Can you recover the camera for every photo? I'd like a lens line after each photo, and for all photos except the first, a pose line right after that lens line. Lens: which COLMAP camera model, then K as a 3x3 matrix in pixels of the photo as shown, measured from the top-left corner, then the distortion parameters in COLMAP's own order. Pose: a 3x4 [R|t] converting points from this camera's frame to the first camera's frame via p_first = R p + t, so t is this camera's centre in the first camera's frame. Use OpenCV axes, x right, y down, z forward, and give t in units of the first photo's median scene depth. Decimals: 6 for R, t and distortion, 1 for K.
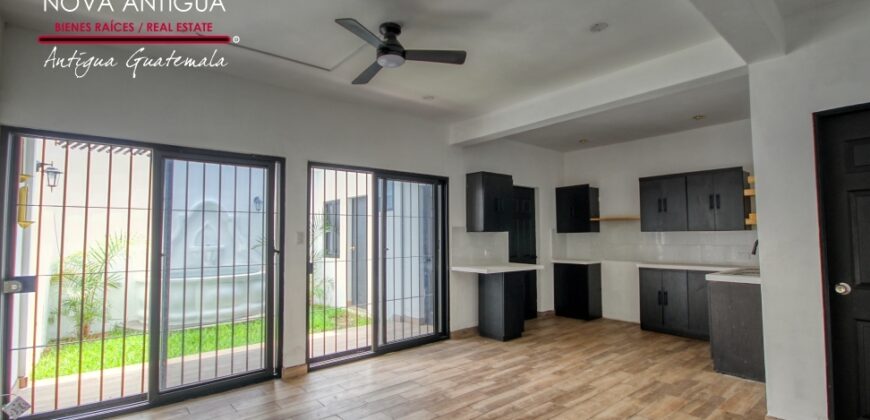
lens RADIAL K [[396.0, 0, 436.2], [0, 396.0, 214.2], [0, 0, 1]] dist [0.018626, -0.014203]
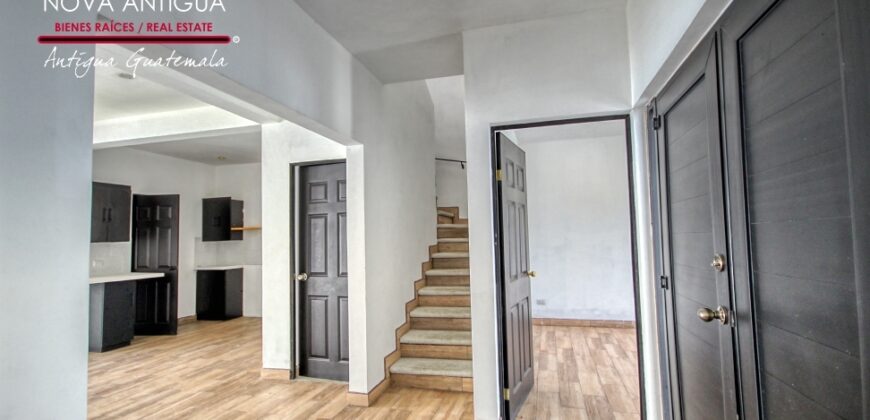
lens RADIAL K [[396.0, 0, 436.2], [0, 396.0, 214.2], [0, 0, 1]] dist [0.018626, -0.014203]
pose [[0.822244, 0.022549, 0.568689, 0.233725], [-0.015213, 0.999729, -0.017644, -0.017616], [-0.568932, 0.005856, 0.822363, -0.251780]]
